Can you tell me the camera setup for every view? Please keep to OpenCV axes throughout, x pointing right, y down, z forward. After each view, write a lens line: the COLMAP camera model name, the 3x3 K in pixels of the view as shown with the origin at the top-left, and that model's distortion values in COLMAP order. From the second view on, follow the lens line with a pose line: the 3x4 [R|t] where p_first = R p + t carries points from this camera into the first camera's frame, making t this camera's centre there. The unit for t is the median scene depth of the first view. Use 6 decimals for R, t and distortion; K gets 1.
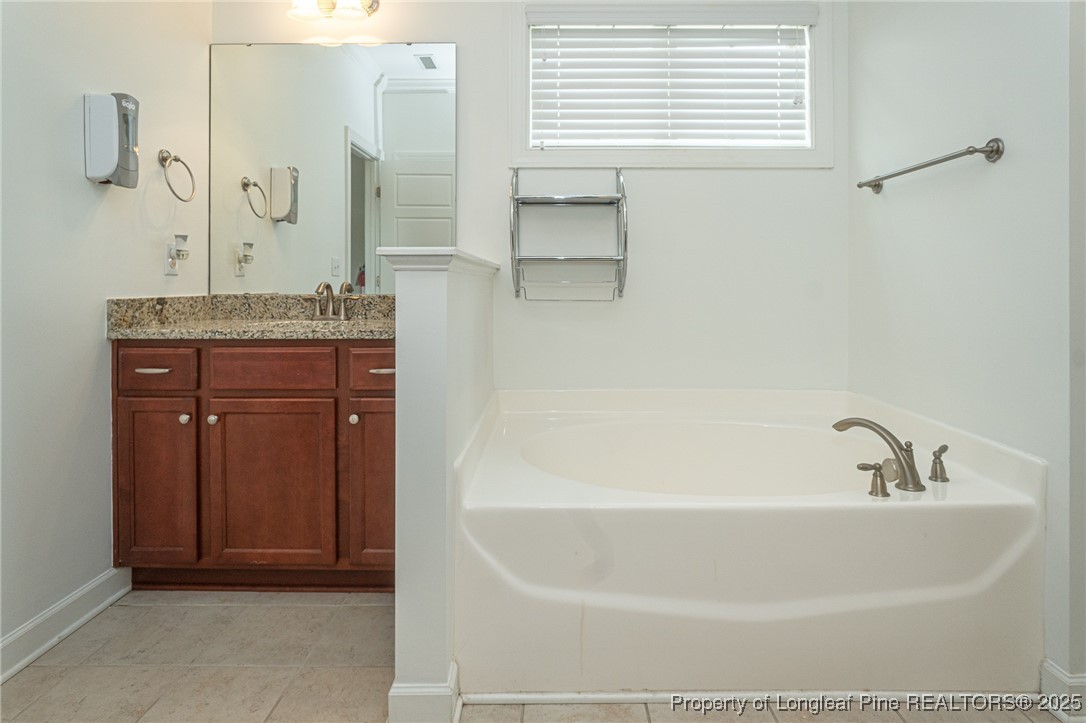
lens RADIAL K [[587.4, 0, 558.8], [0, 587.4, 284.8], [0, 0, 1]] dist [-0.015417, -0.001237]
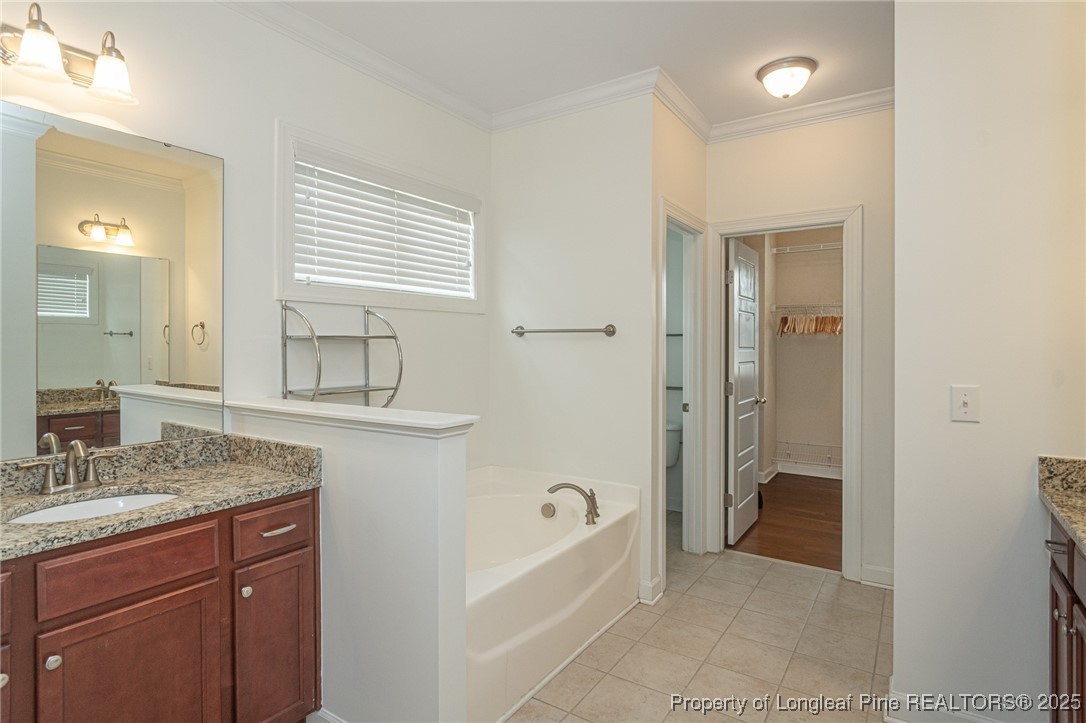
lens RADIAL K [[575.3, 0, 539.8], [0, 575.3, 347.0], [0, 0, 1]] dist [-0.019761, 0.010251]
pose [[0.557846, -0.000681, 0.829944, -0.643147], [-0.002004, 0.999996, 0.002168, -0.121927], [-0.829942, -0.002873, 0.557842, 0.088803]]
